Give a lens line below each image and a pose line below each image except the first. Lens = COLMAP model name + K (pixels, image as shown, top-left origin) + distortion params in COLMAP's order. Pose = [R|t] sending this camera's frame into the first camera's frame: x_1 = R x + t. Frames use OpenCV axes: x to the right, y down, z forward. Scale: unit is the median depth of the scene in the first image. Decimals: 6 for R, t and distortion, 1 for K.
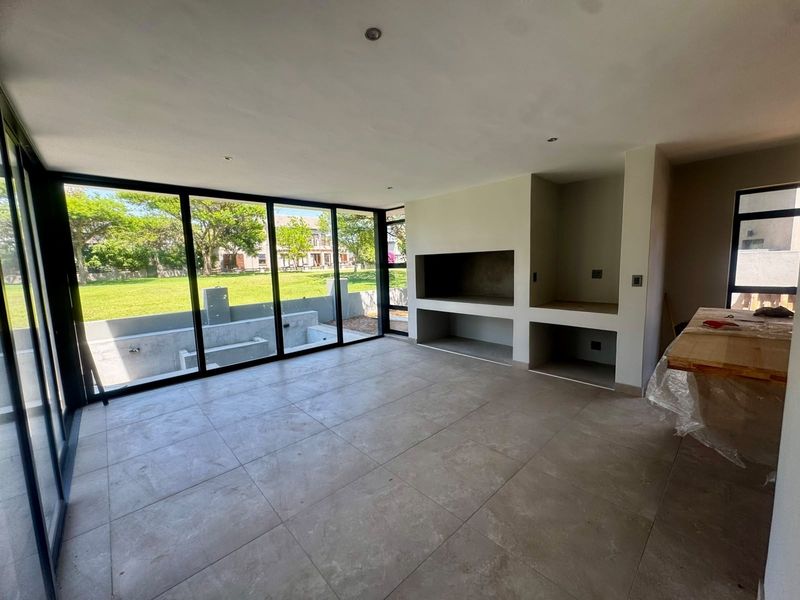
lens RADIAL K [[319.8, 0, 400.5], [0, 319.8, 298.3], [0, 0, 1]] dist [-0.002372, 0.000410]
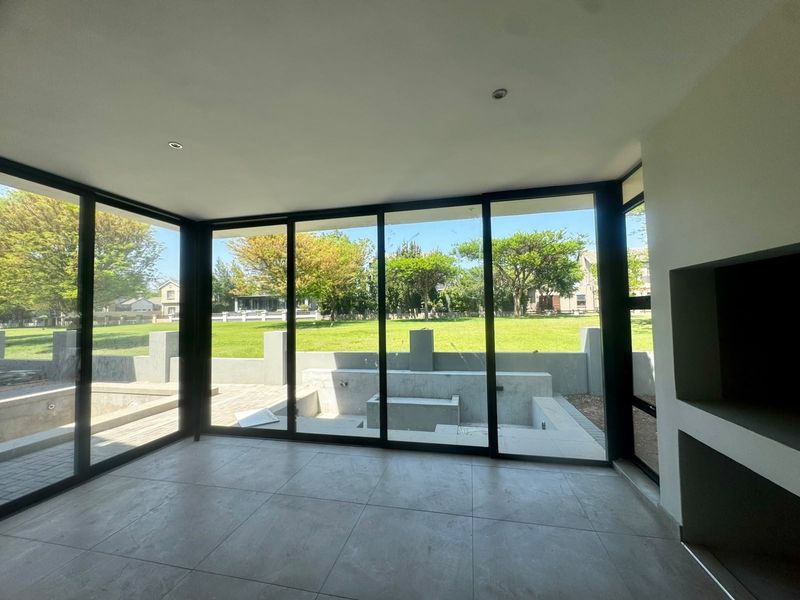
lens RADIAL K [[319.8, 0, 398.3], [0, 319.8, 299.4], [0, 0, 1]] dist [-0.002372, 0.000410]
pose [[0.563399, -0.017362, -0.826003, 0.113399], [-0.088385, 0.992775, -0.081153, -0.034490], [0.821444, 0.118728, 0.557793, 0.392403]]
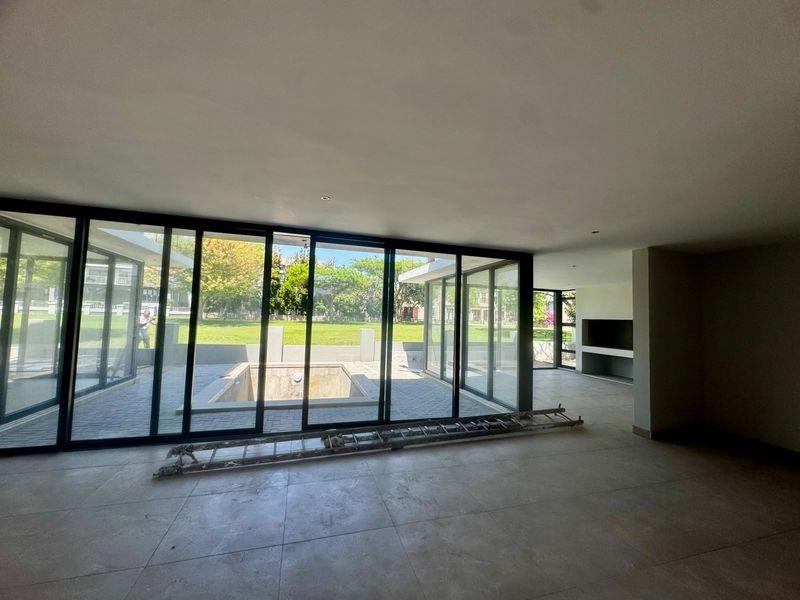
lens RADIAL K [[319.8, 0, 400.1], [0, 319.8, 300.6], [0, 0, 1]] dist [-0.002372, 0.000410]
pose [[0.896732, 0.034576, -0.441221, -0.050176], [-0.106220, 0.984619, -0.138719, 0.070515], [0.429638, 0.171260, 0.886612, -0.623471]]
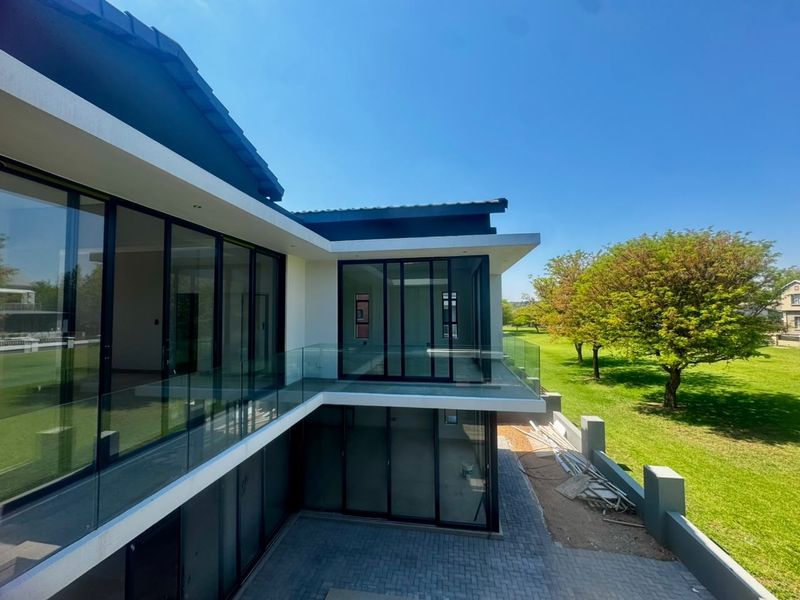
lens RADIAL K [[319.8, 0, 401.2], [0, 319.8, 303.8], [0, 0, 1]] dist [-0.002372, 0.000410]
pose [[-0.787733, 0.018990, -0.615724, -0.411697], [-0.037920, 0.996134, 0.079236, -0.365612], [0.614849, 0.085765, -0.783968, 0.286184]]
